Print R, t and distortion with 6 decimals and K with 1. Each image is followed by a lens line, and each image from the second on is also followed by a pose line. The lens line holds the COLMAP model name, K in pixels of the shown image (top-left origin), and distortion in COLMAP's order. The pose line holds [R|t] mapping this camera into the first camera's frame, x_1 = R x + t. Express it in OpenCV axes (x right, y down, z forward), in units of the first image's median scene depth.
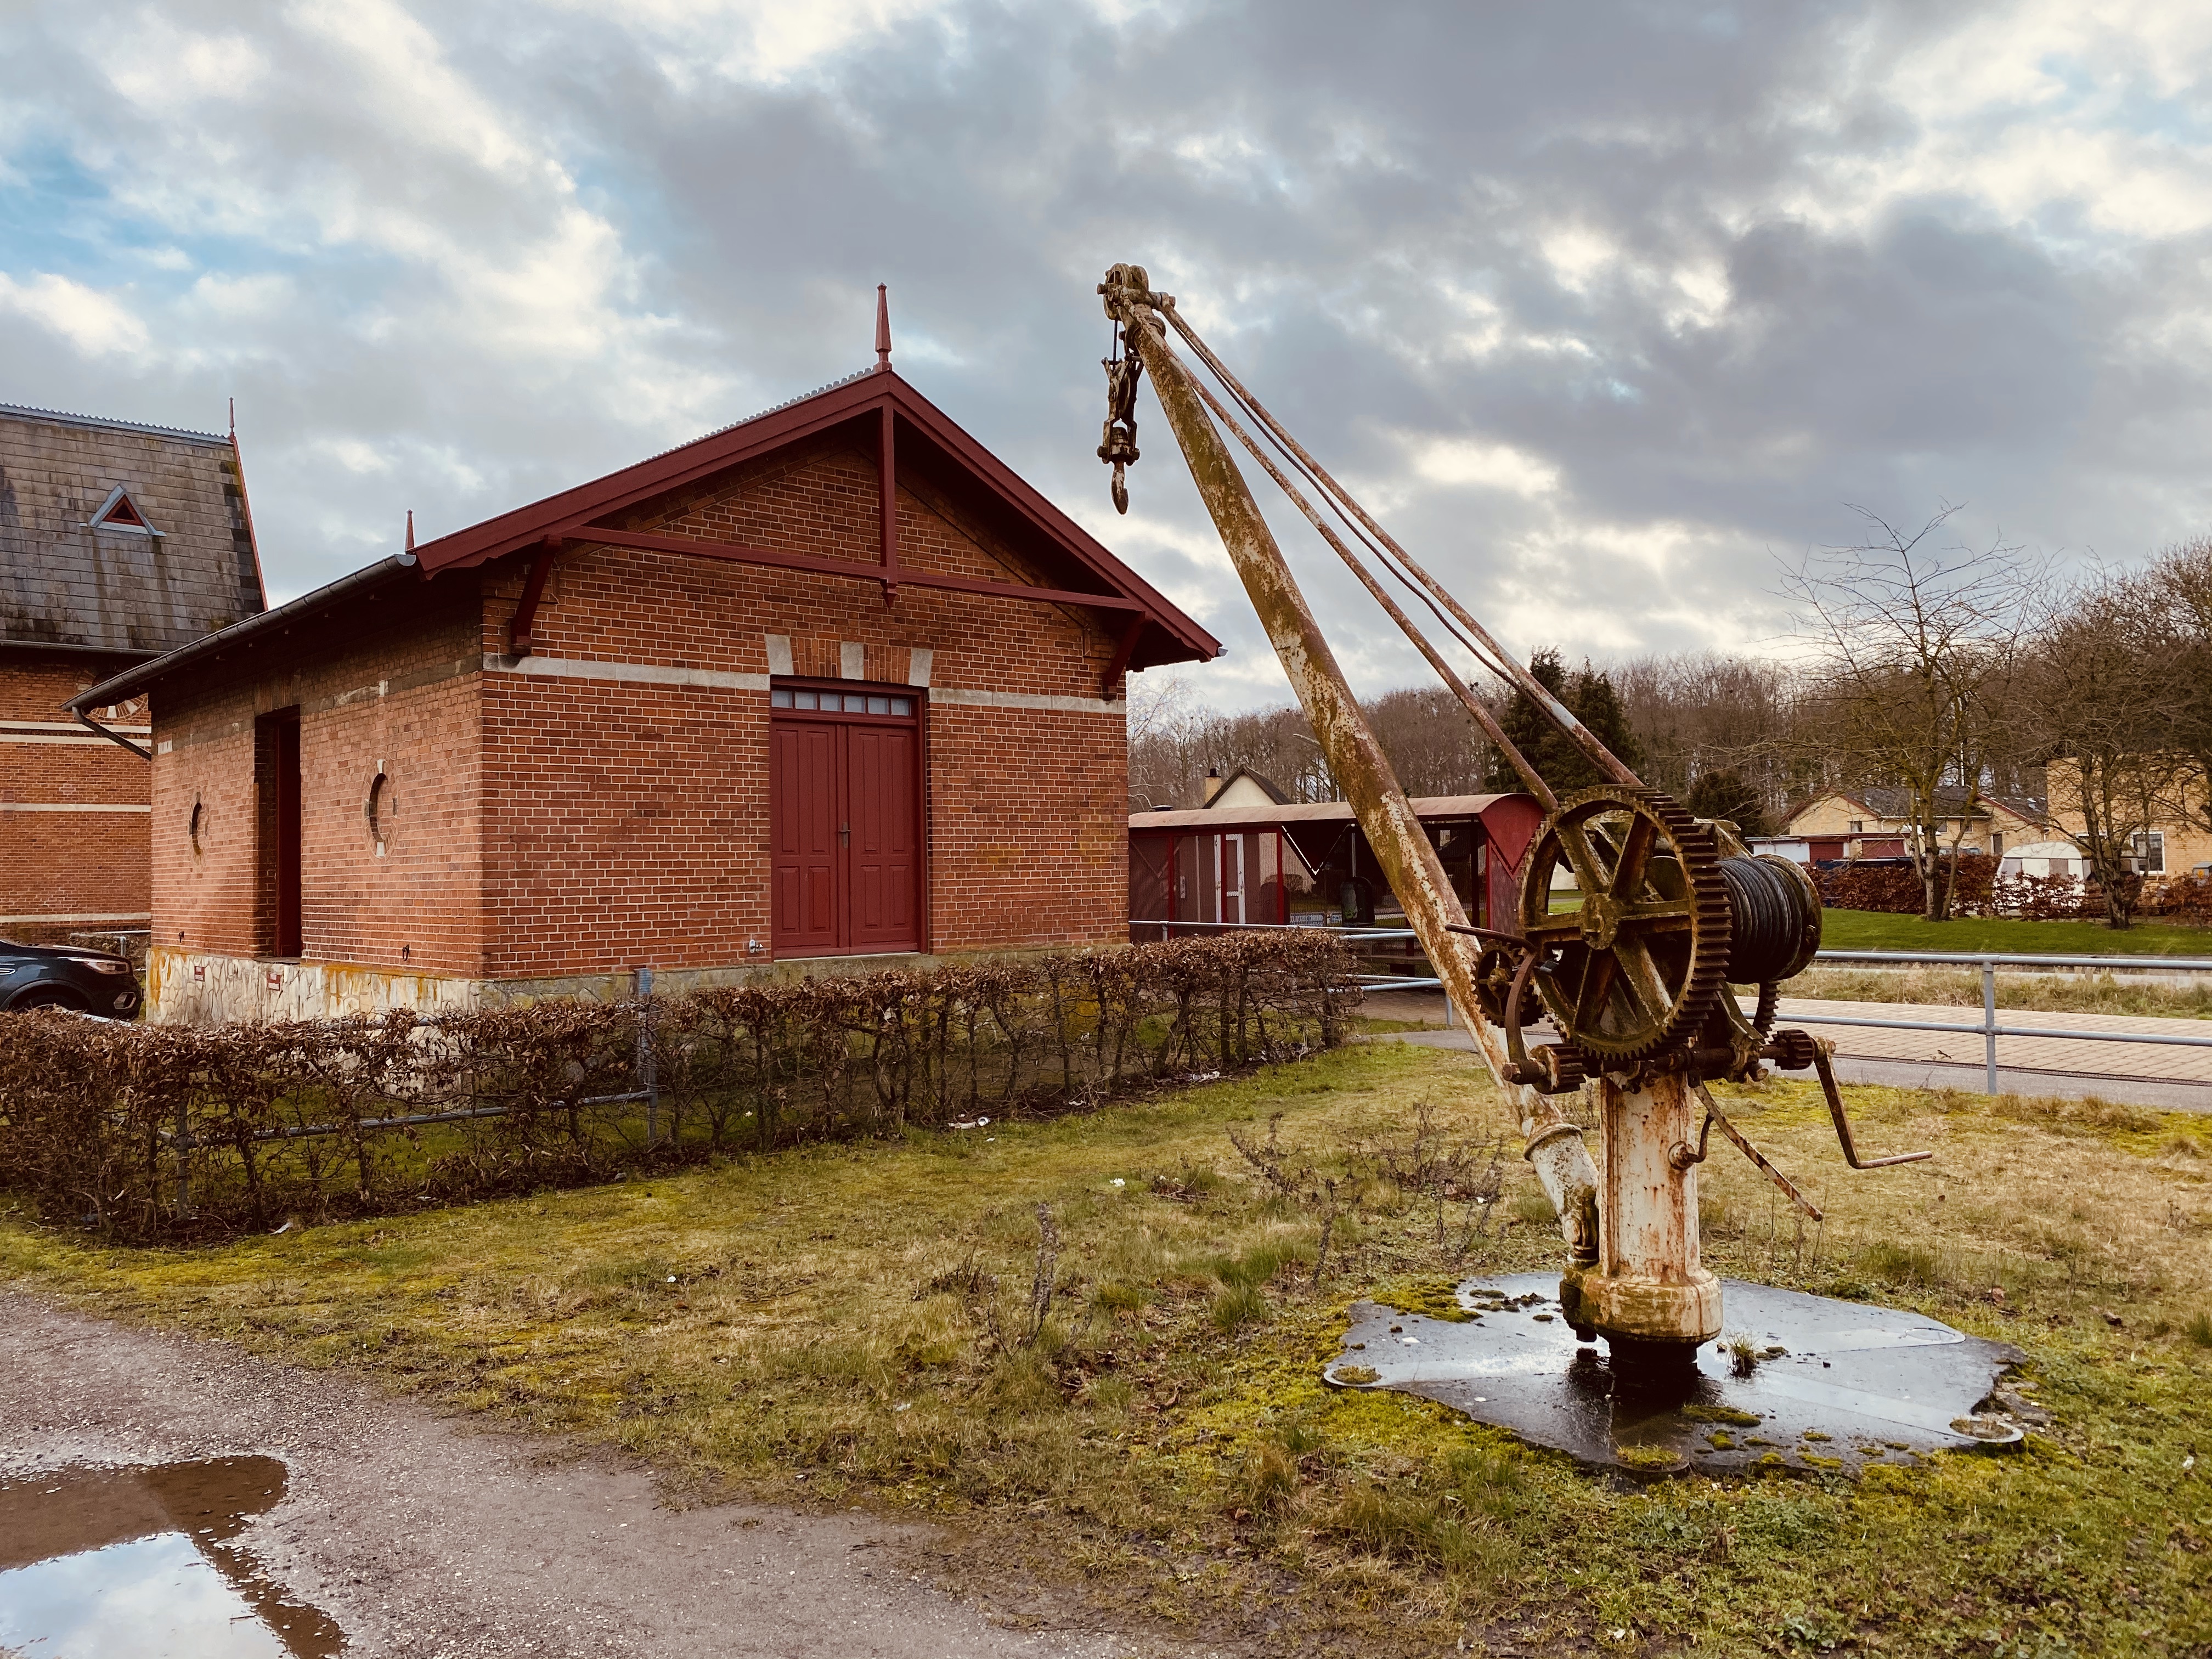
lens RADIAL K [[1630.5, 0, 1106.0], [0, 1630.5, 829.5], [0, 0, 1]] dist [-0.006036, -0.034236]
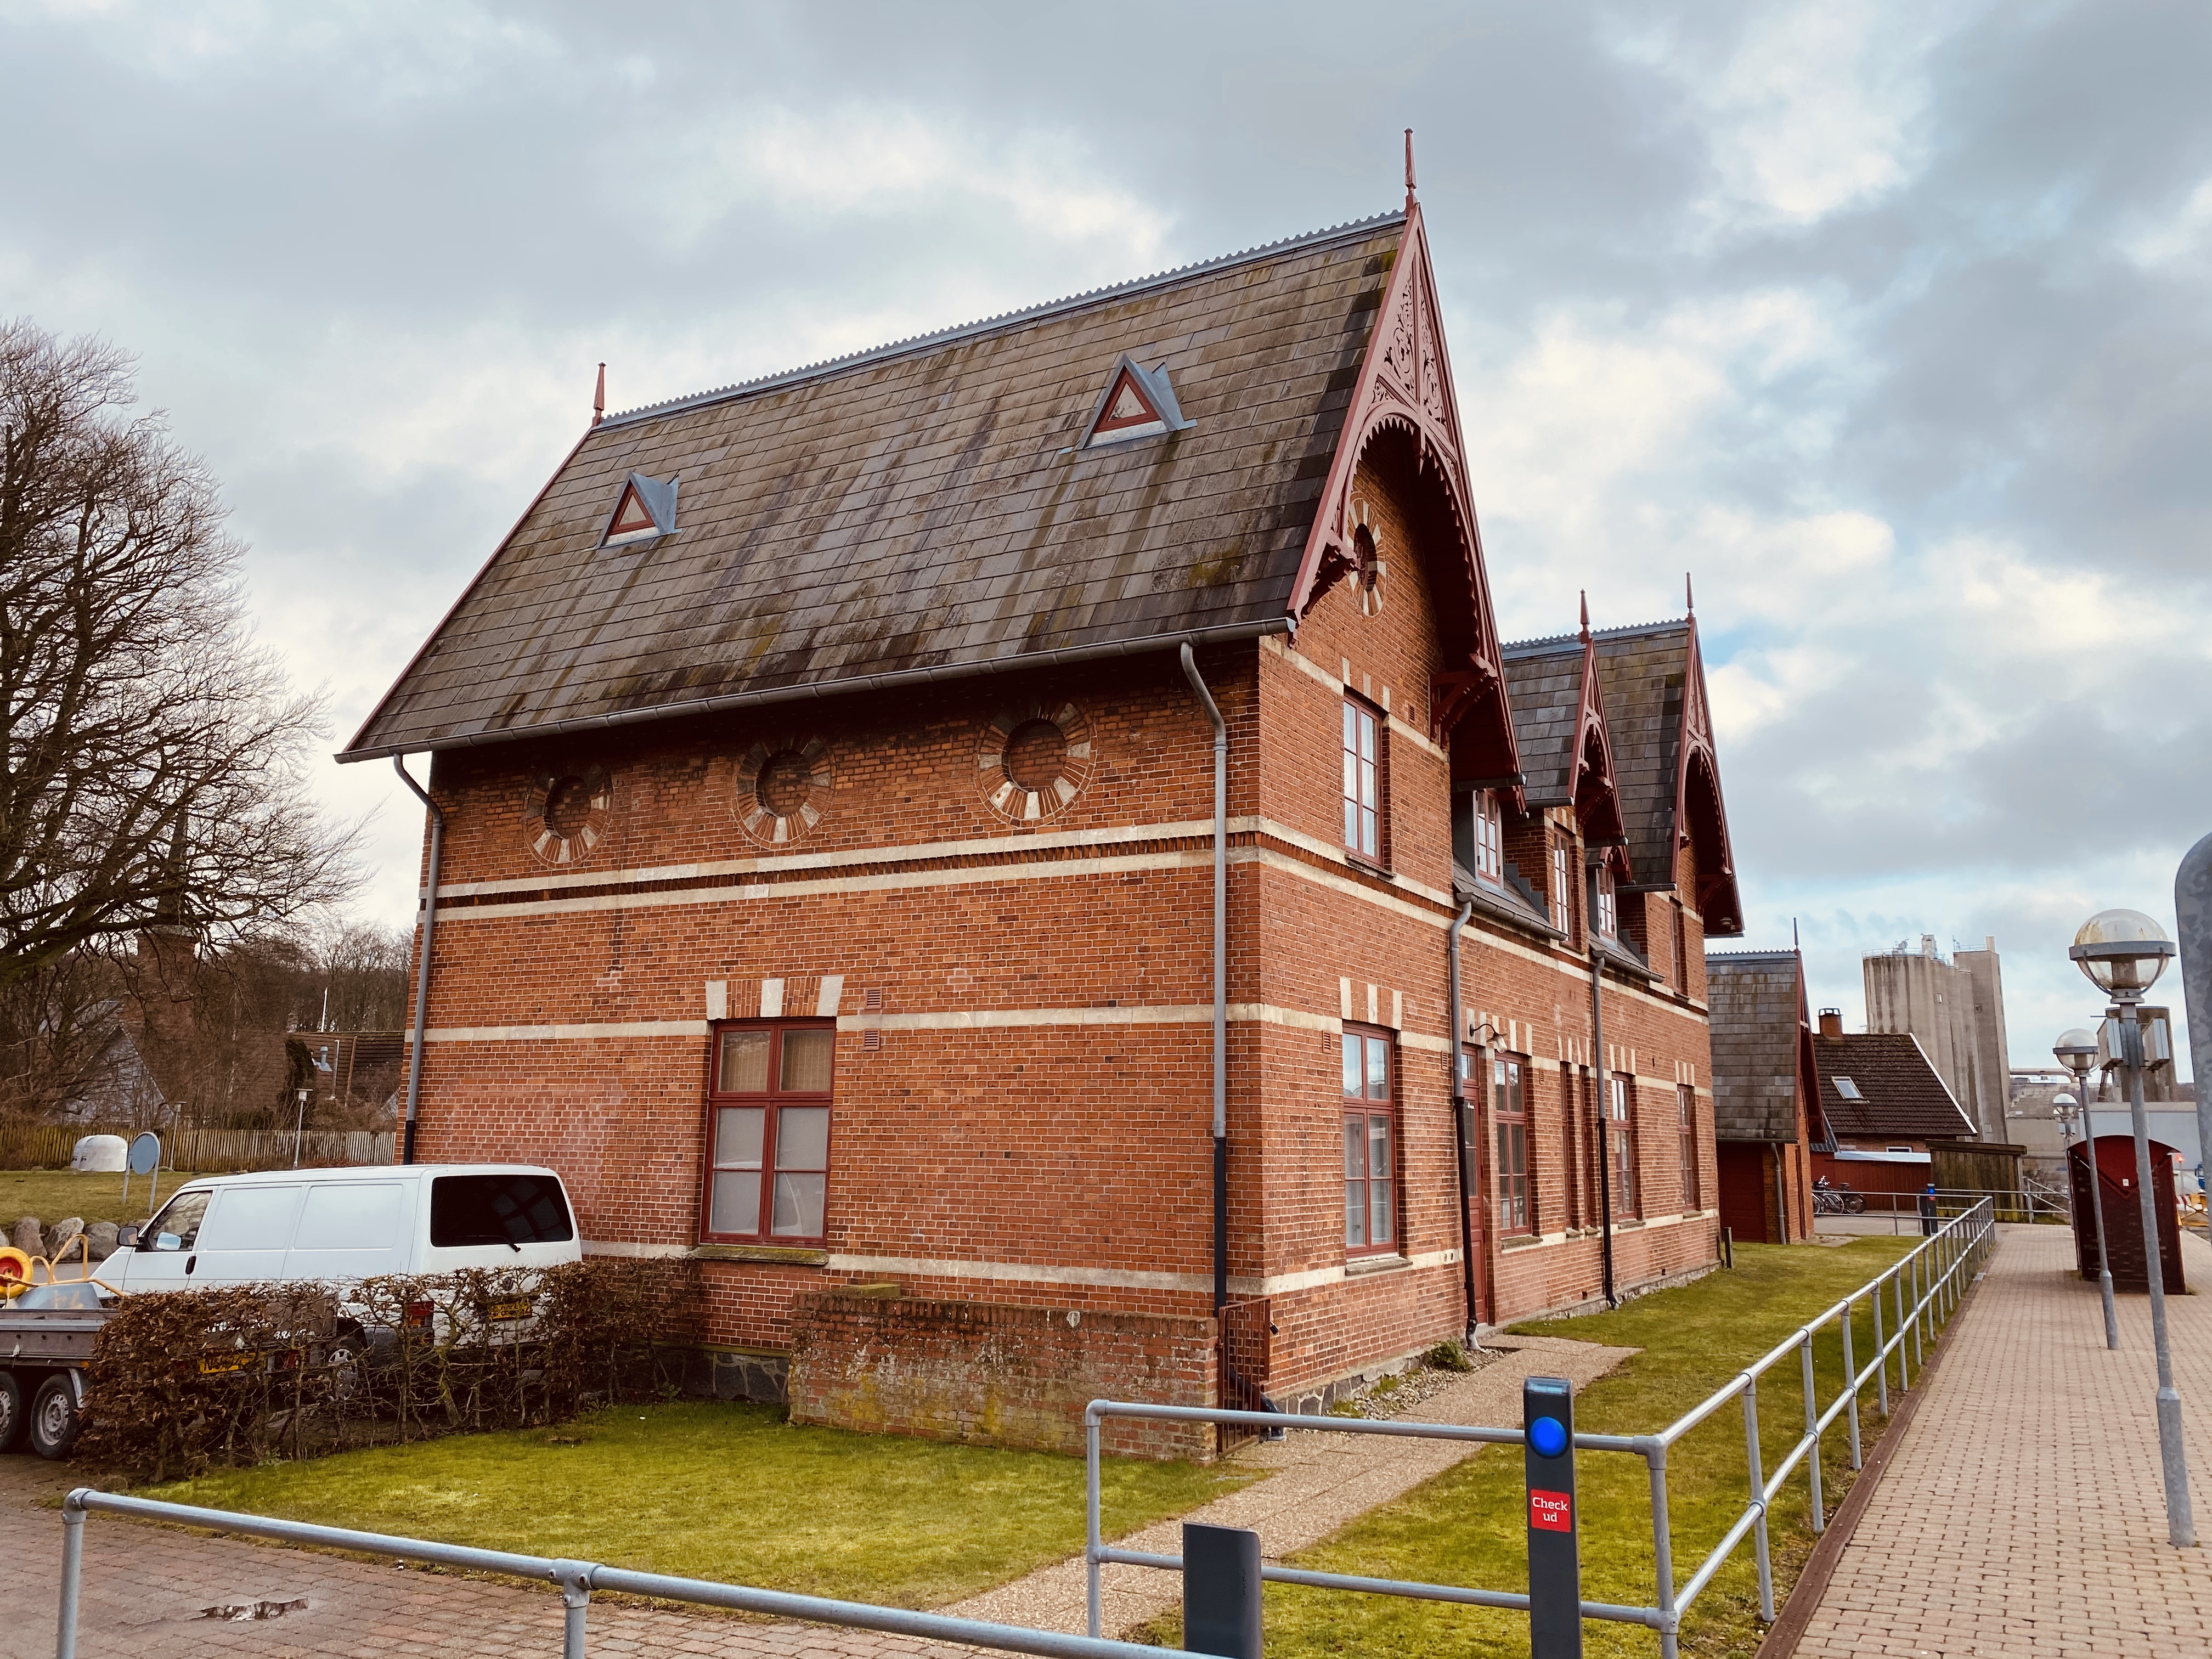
lens RADIAL K [[1609.0, 0, 1177.9], [0, 1609.0, 832.5], [0, 0, 1]] dist [0.039222, -0.002078]
pose [[0.341822, -0.156665, -0.926614, -0.389830], [0.004448, 0.986265, -0.165109, 0.020315], [0.939754, 0.052317, 0.337824, 1.880542]]
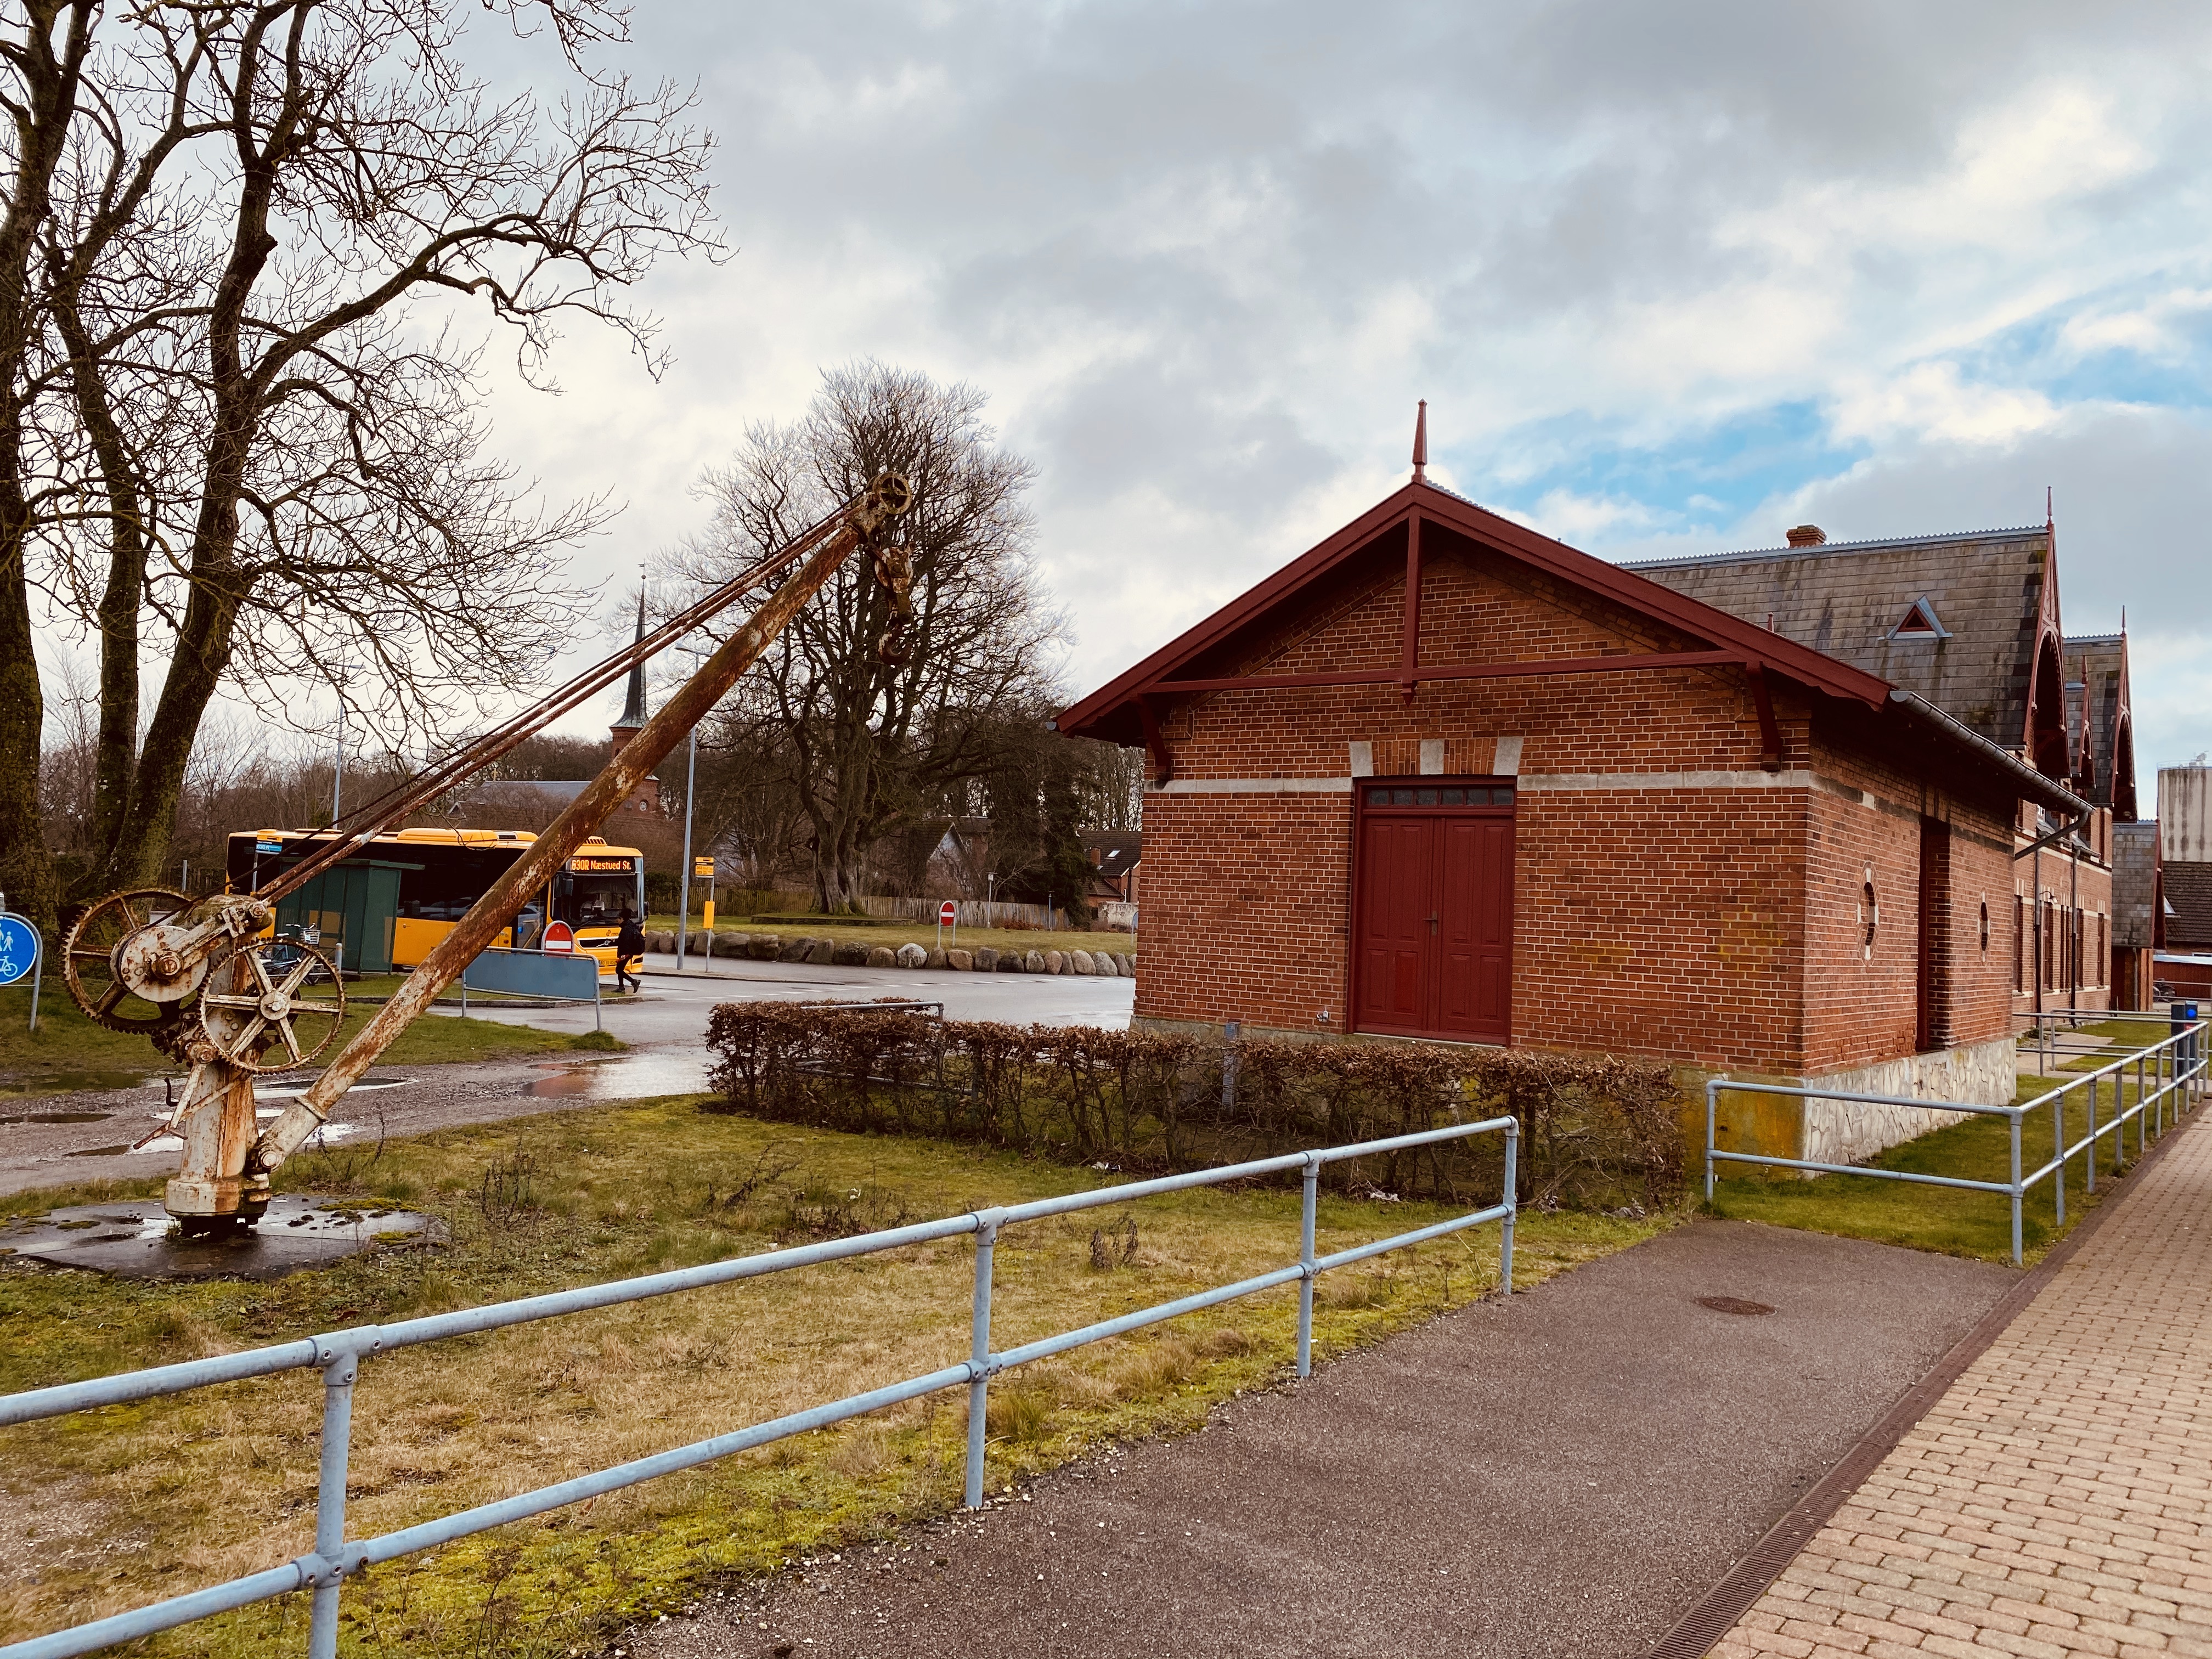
lens RADIAL K [[1630.5, 0, 1106.0], [0, 1630.5, 829.5], [0, 0, 1]] dist [-0.006036, -0.034236]
pose [[0.178873, -0.023438, -0.983593, 0.813541], [-0.026055, 0.999253, -0.028550, -0.020902], [0.983527, 0.030735, 0.178129, 0.591189]]
